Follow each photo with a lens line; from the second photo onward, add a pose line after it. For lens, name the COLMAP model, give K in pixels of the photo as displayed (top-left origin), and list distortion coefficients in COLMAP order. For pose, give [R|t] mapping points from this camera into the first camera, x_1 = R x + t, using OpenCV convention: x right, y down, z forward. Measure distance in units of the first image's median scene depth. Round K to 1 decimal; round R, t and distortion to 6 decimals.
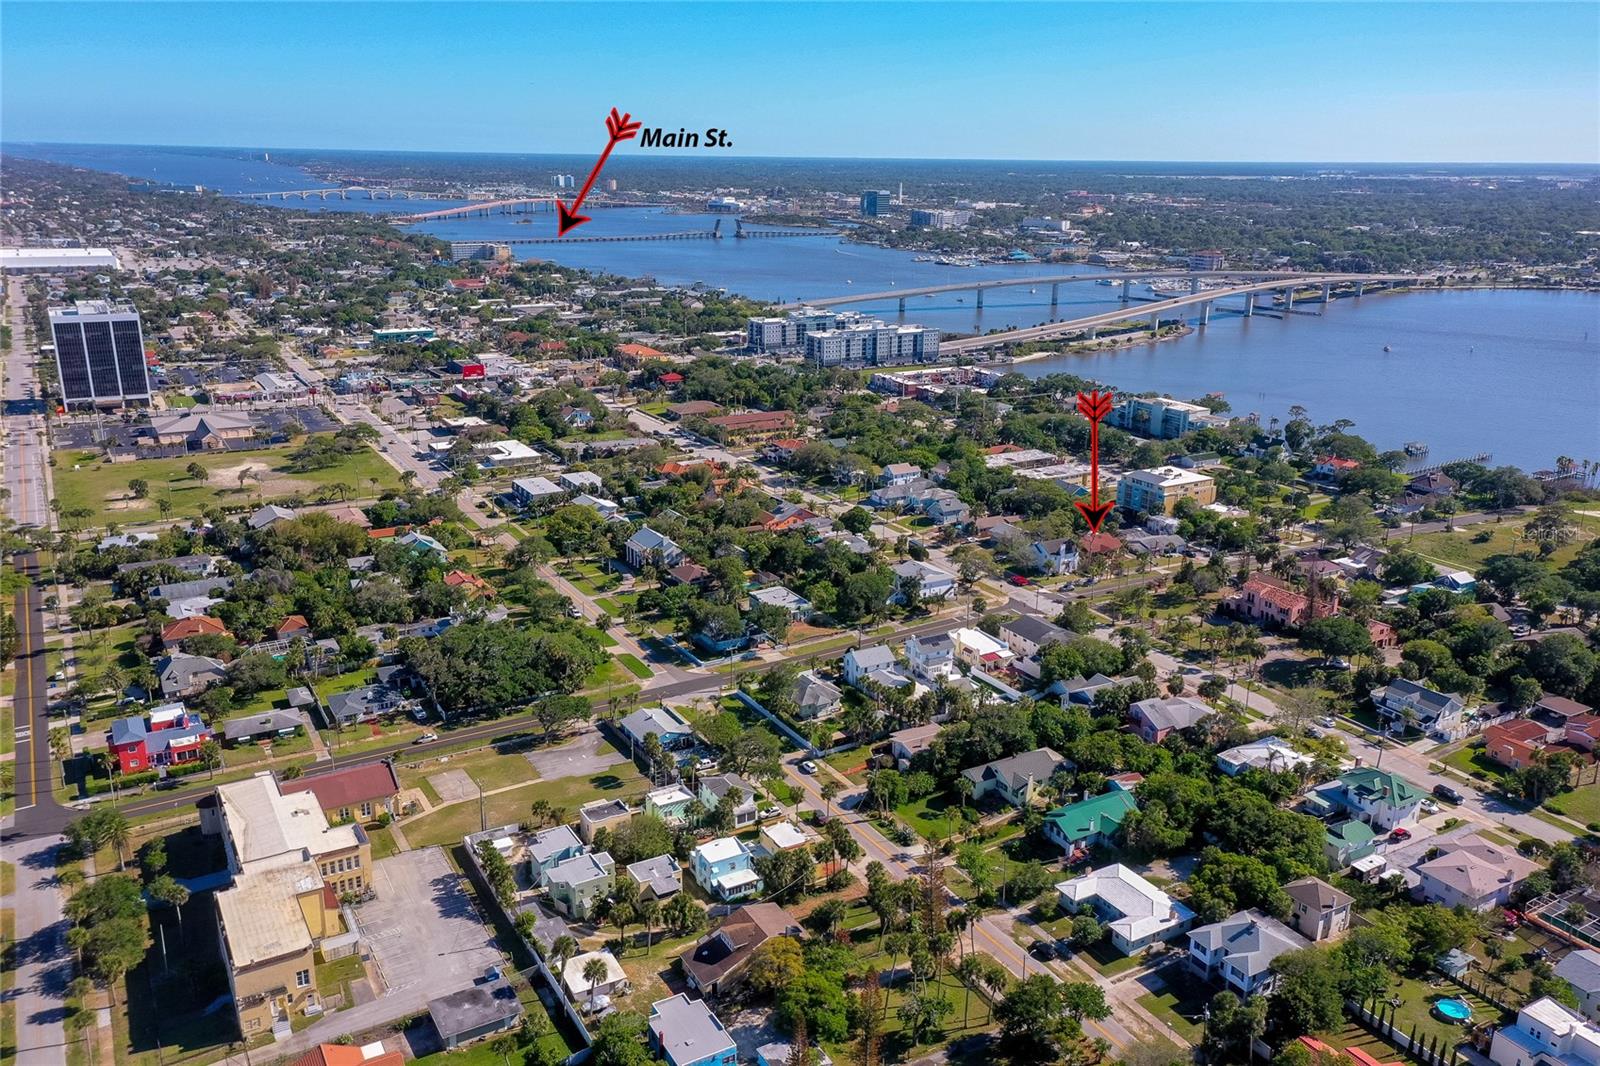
lens RADIAL K [[1276.6, 0, 800.0], [0, 1276.6, 533.0], [0, 0, 1]] dist [0.015317, 0.038342]
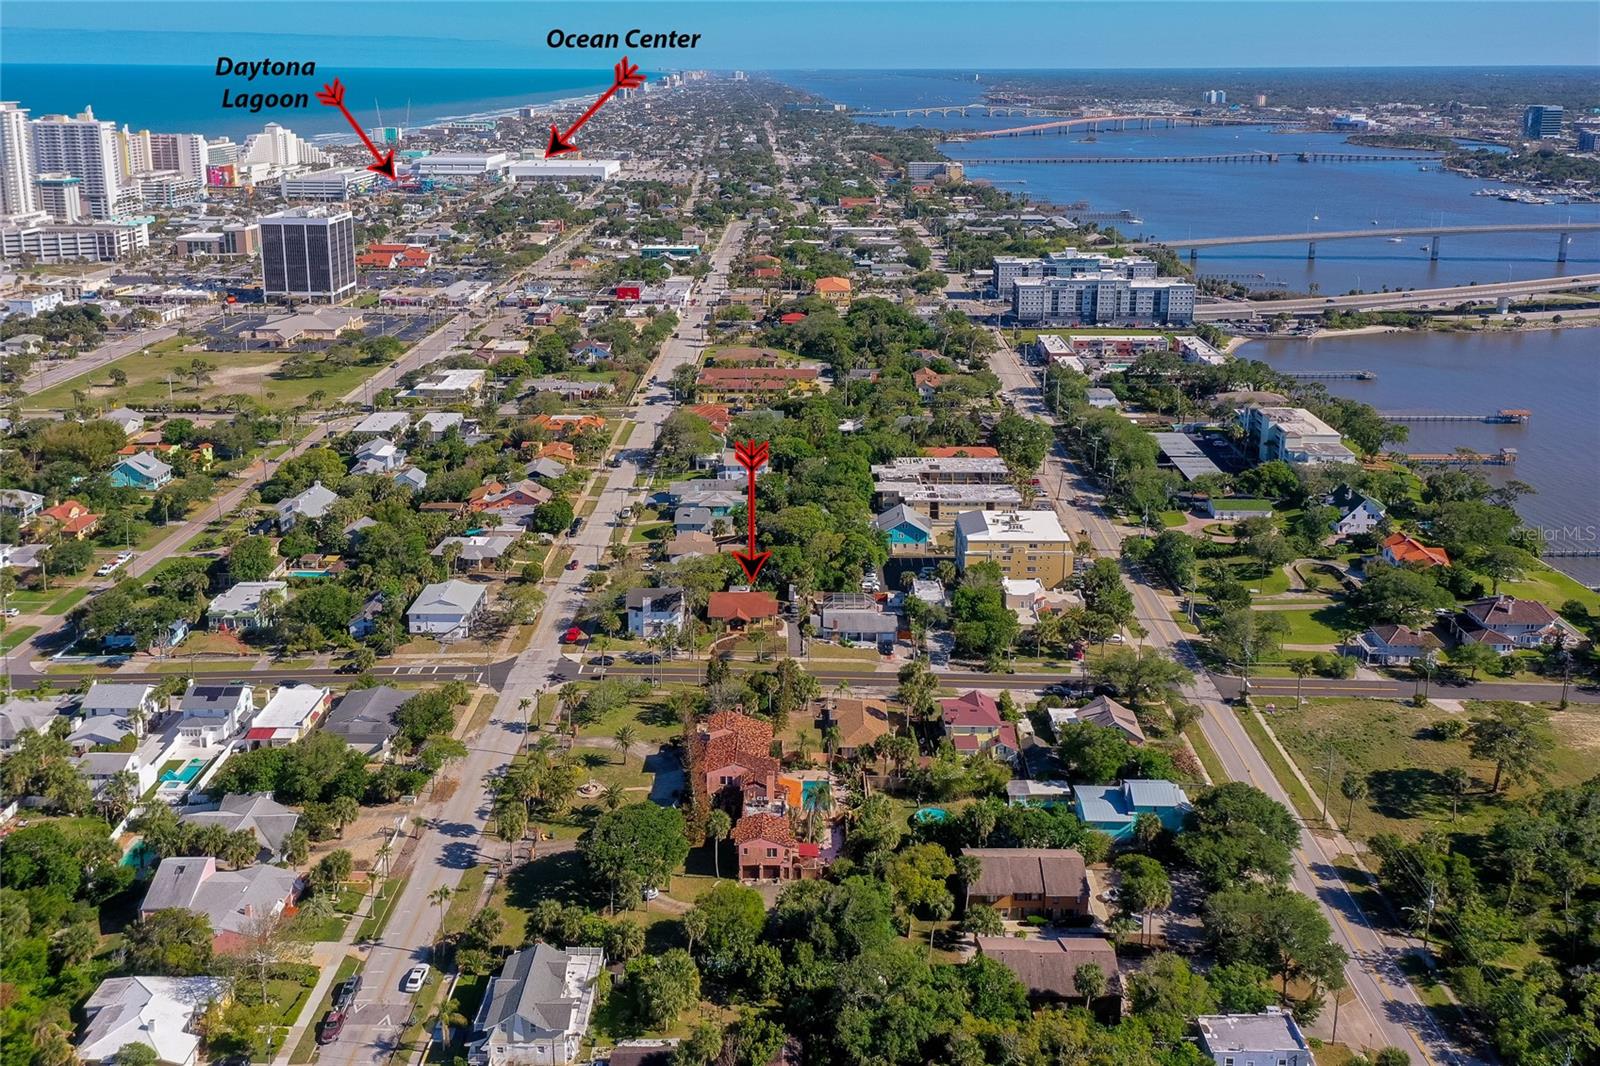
lens RADIAL K [[1238.7, 0, 800.0], [0, 1238.7, 533.0], [0, 0, 1]] dist [0.006635, 0.040921]
pose [[0.853079, 0.173439, -0.492112, 0.304327], [-0.139462, 0.984617, 0.105257, -0.056305], [0.502798, -0.021162, 0.864145, 0.215141]]
